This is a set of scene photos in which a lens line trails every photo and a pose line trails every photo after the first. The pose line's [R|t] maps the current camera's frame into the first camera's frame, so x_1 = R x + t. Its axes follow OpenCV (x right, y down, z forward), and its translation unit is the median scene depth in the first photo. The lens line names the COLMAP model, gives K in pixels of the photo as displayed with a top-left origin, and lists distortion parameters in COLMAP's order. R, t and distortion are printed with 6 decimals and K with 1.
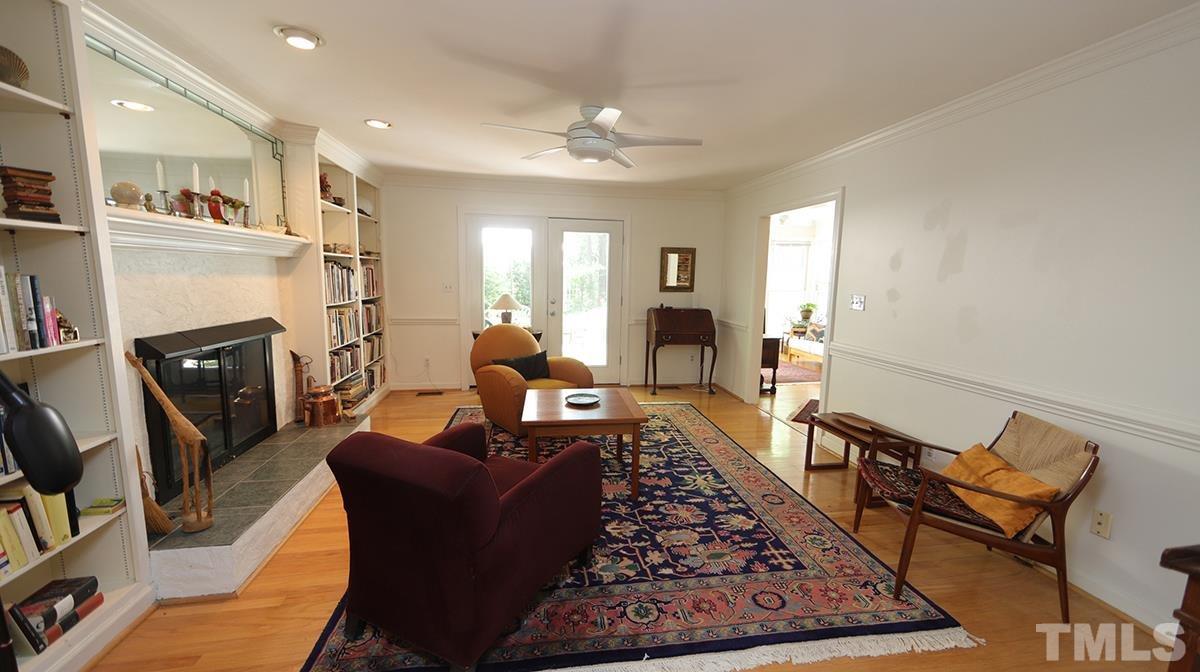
lens RADIAL K [[469.8, 0, 601.5], [0, 469.8, 338.9], [0, 0, 1]] dist [-0.001098, -0.000019]
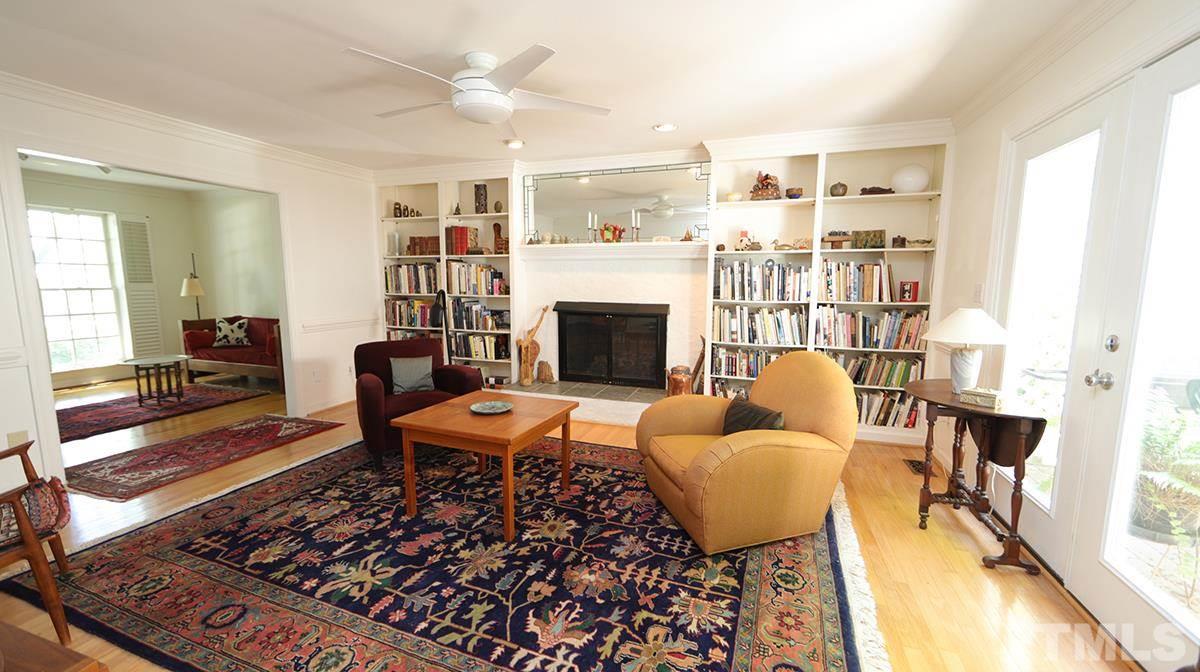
lens RADIAL K [[469.8, 0, 601.5], [0, 469.8, 338.9], [0, 0, 1]] dist [-0.001098, -0.000019]
pose [[-0.485143, 0.089200, -0.869873, 0.621407], [-0.132751, 0.975740, 0.174093, -0.173762], [0.864299, 0.199937, -0.461532, 1.620231]]
